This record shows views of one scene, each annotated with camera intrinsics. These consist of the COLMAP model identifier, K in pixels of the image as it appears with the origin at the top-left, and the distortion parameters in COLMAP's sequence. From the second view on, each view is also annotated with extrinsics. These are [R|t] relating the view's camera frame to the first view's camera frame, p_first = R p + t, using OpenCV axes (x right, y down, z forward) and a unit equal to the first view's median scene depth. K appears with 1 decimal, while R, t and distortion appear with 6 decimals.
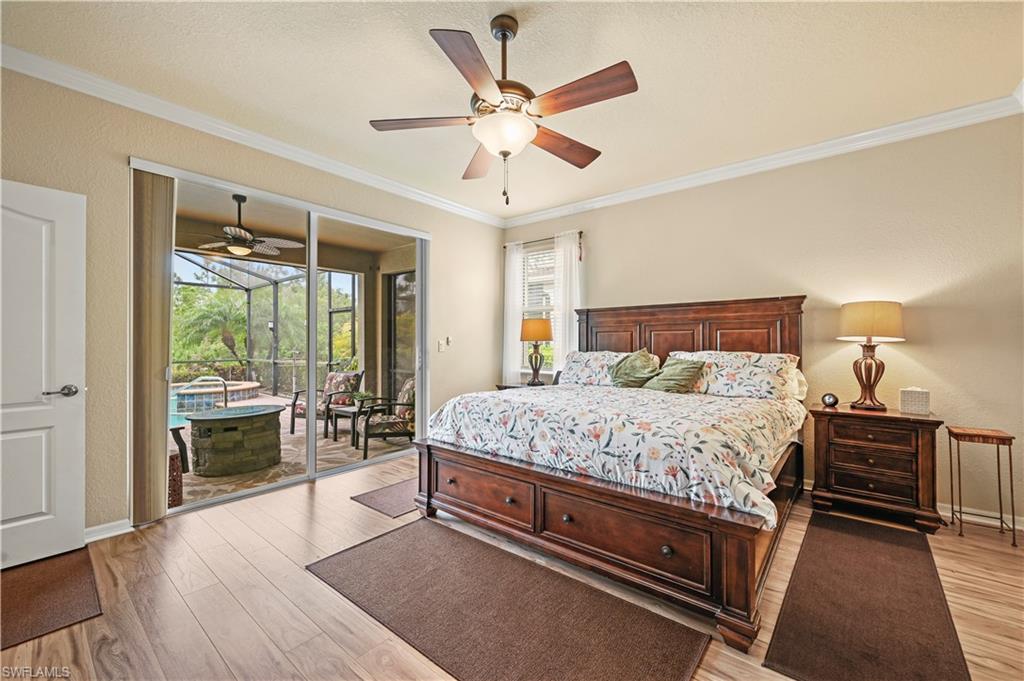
lens RADIAL K [[406.5, 0, 515.6], [0, 406.5, 337.4], [0, 0, 1]] dist [0.000238, 0.000582]
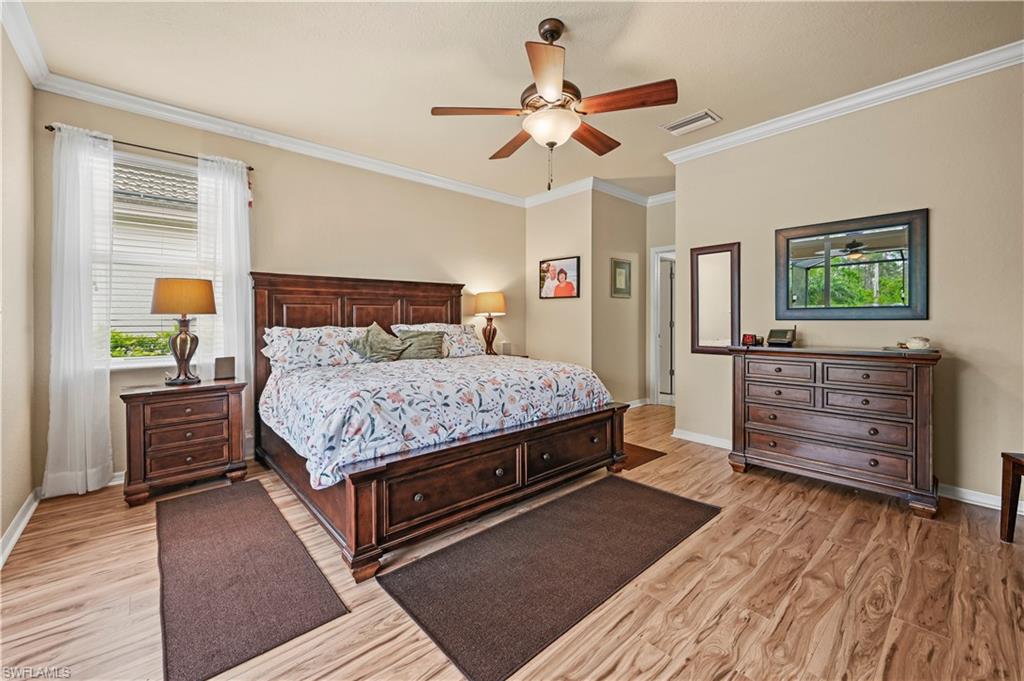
lens RADIAL K [[414.8, 0, 513.1], [0, 414.8, 321.2], [0, 0, 1]] dist [-0.000027, 0.000181]
pose [[0.166559, -0.010012, 0.985981, -0.917967], [-0.009721, 0.999883, 0.011795, 0.013537], [-0.985984, -0.011549, 0.166442, 0.715400]]
